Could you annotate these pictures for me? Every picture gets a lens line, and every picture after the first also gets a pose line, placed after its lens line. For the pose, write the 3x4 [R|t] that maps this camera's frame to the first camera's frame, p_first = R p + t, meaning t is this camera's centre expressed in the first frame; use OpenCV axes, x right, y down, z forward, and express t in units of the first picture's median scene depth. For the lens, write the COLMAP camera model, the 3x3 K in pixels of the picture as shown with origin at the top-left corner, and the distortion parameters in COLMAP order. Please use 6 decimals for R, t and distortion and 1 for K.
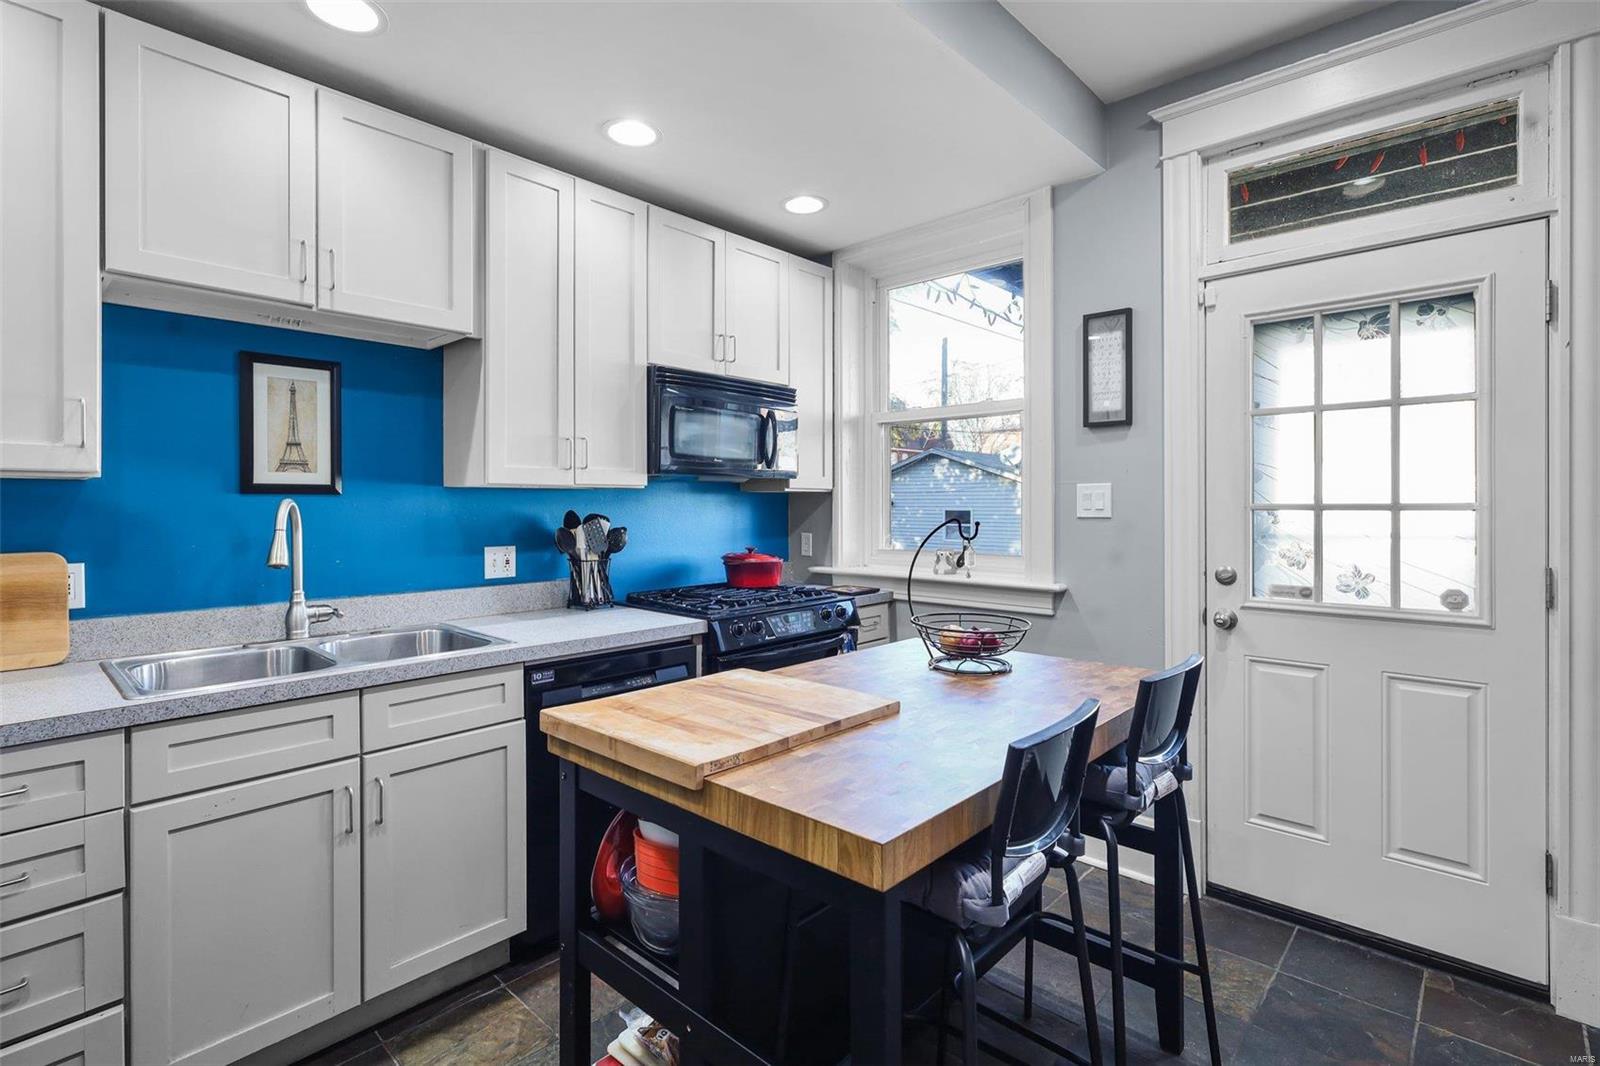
lens RADIAL K [[747.8, 0, 789.3], [0, 747.8, 508.9], [0, 0, 1]] dist [-0.001344, 0.001311]
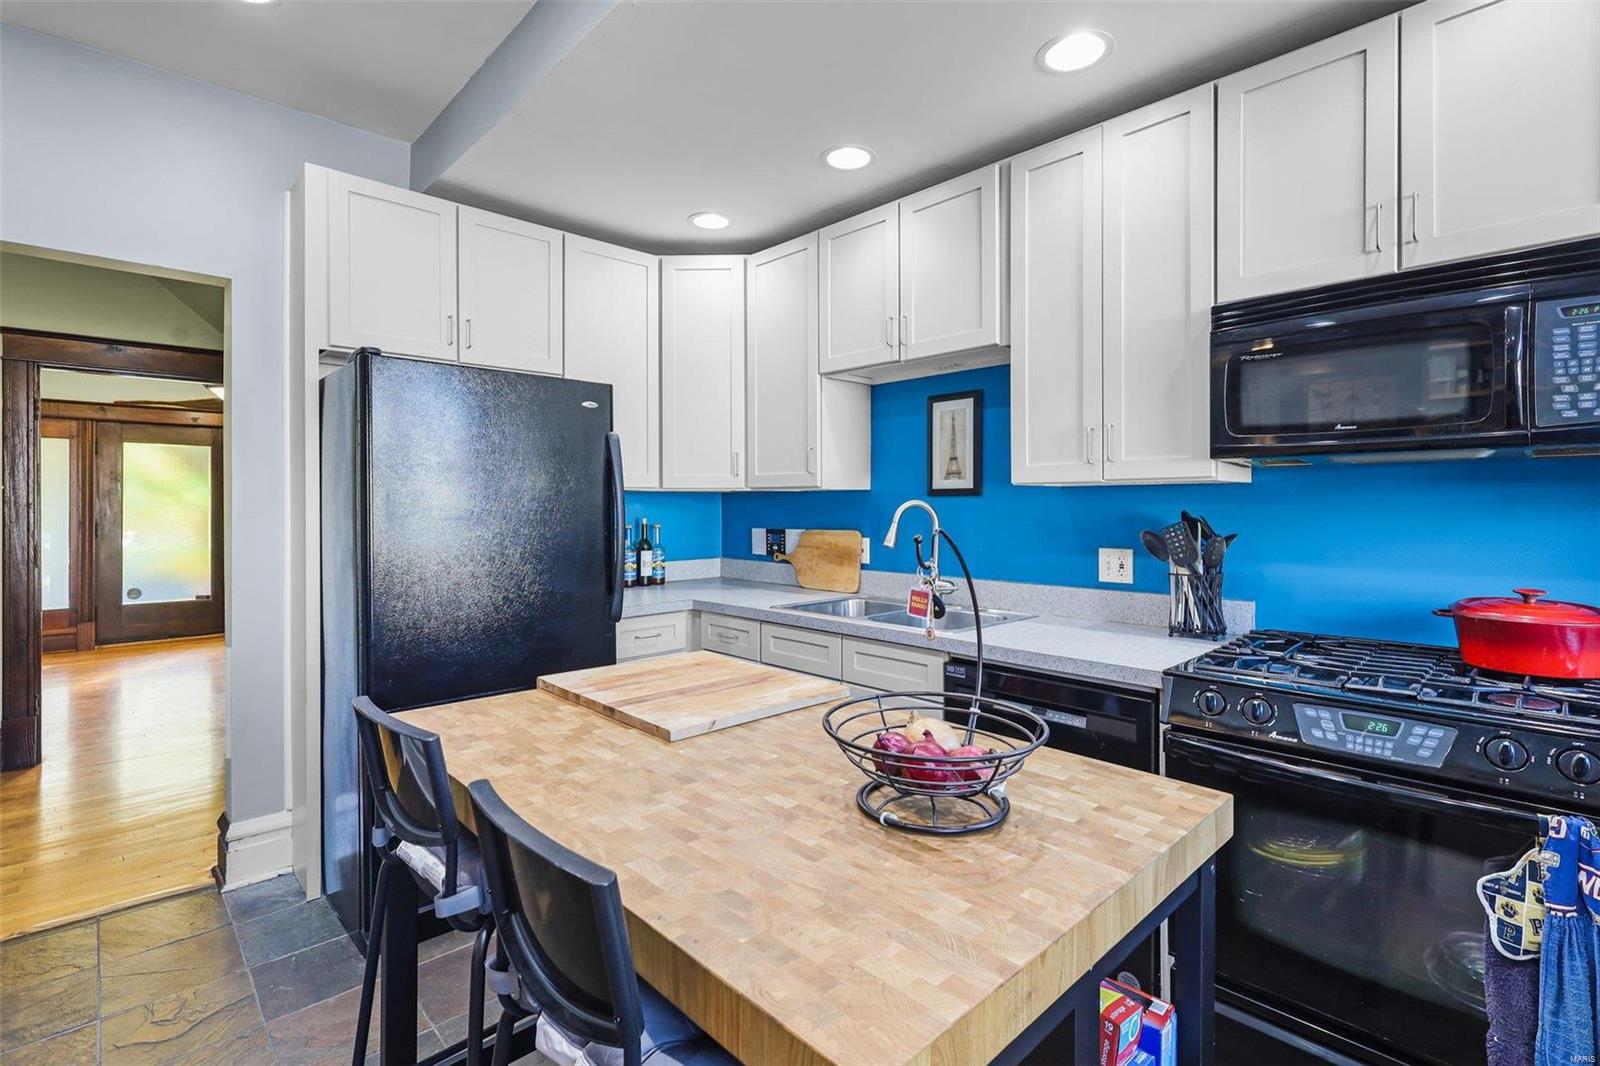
lens RADIAL K [[747.8, 0, 816.7], [0, 747.8, 503.7], [0, 0, 1]] dist [-0.001344, 0.001311]
pose [[-0.051012, -0.004163, -0.998689, 0.665144], [-0.006171, 0.999974, -0.003853, 0.000494], [0.998679, 0.005966, -0.051036, 0.811254]]
